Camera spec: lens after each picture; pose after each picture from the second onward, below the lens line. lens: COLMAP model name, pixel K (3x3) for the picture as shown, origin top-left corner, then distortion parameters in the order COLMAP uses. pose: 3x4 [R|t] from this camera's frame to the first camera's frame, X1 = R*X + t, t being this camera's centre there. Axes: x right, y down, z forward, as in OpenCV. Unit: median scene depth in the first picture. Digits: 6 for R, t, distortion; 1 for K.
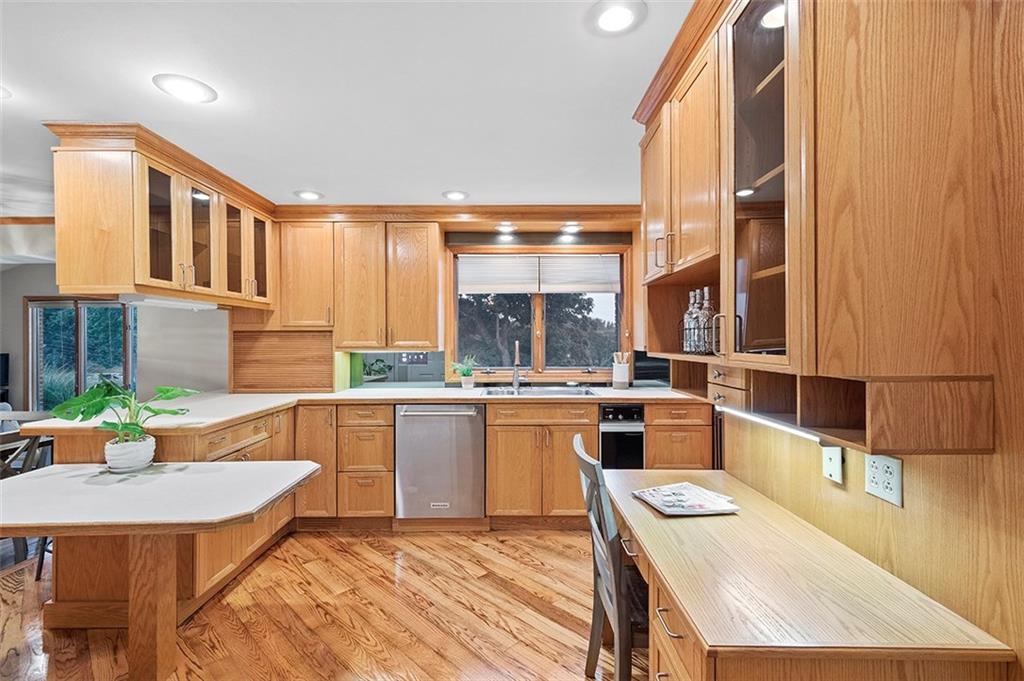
lens RADIAL K [[475.9, 0, 506.9], [0, 475.9, 337.7], [0, 0, 1]] dist [0.020038, -0.003774]
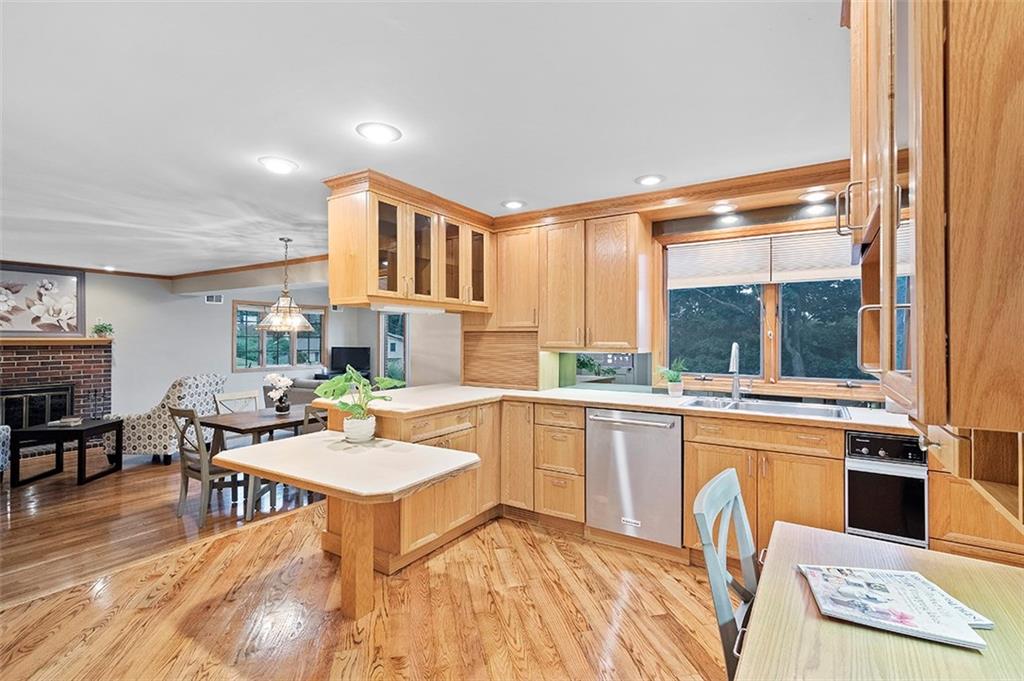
lens RADIAL K [[475.9, 0, 511.3], [0, 475.9, 334.2], [0, 0, 1]] dist [0.020038, -0.003774]
pose [[0.840492, 0.001541, -0.541821, 0.167704], [-0.004741, 0.999979, -0.004509, -0.003122], [0.541803, 0.006359, 0.840482, 0.108462]]
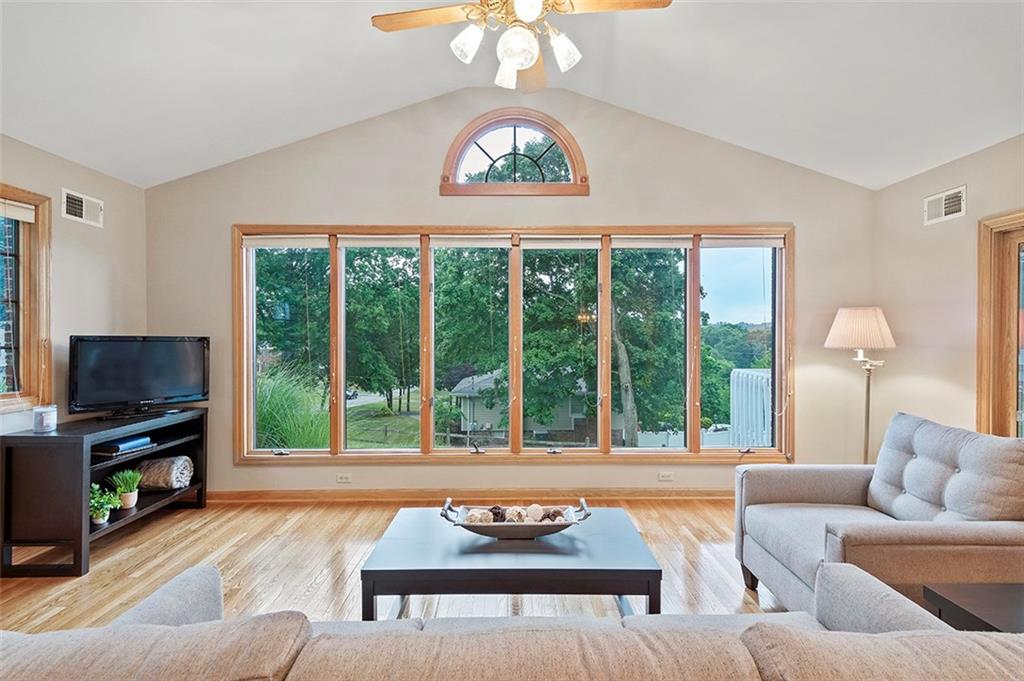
lens RADIAL K [[453.1, 0, 516.0], [0, 453.1, 338.6], [0, 0, 1]] dist [0.011387, -0.001352]
pose [[0.999903, 0.004413, 0.013234, -1.725052], [-0.004540, 0.999944, 0.009576, 0.068741], [-0.013191, -0.009635, 0.999867, 1.234134]]
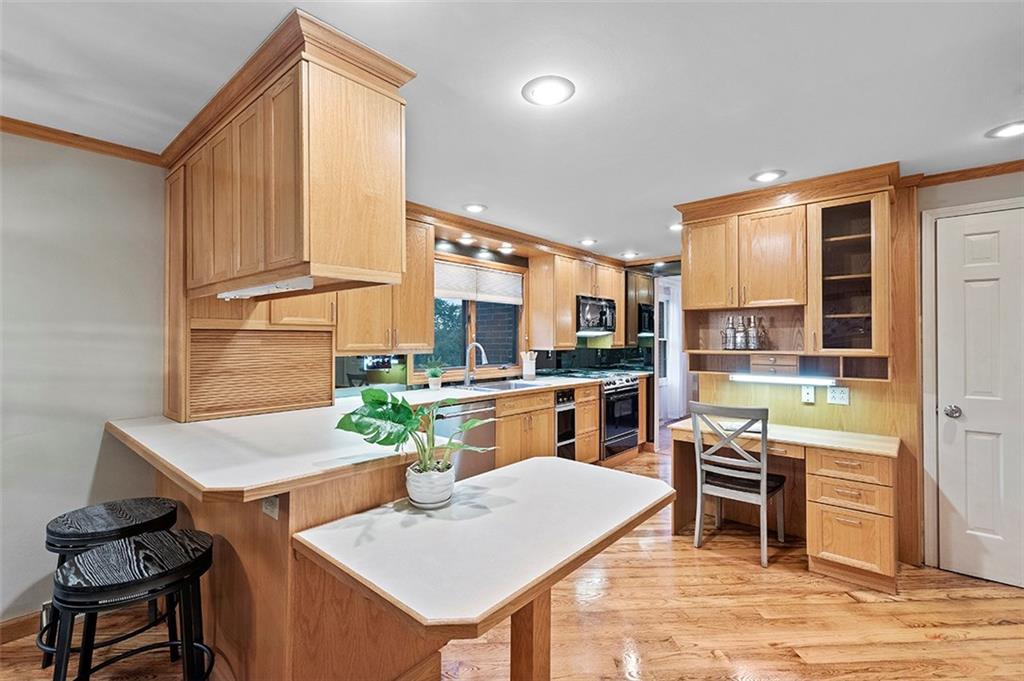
lens RADIAL K [[453.1, 0, 516.2], [0, 453.1, 339.3], [0, 0, 1]] dist [0.011387, -0.001352]
pose [[0.662321, 0.004463, 0.749207, -0.840206], [-0.003854, 0.999989, -0.002550, 0.000914], [-0.749210, -0.001198, 0.662331, 0.262360]]
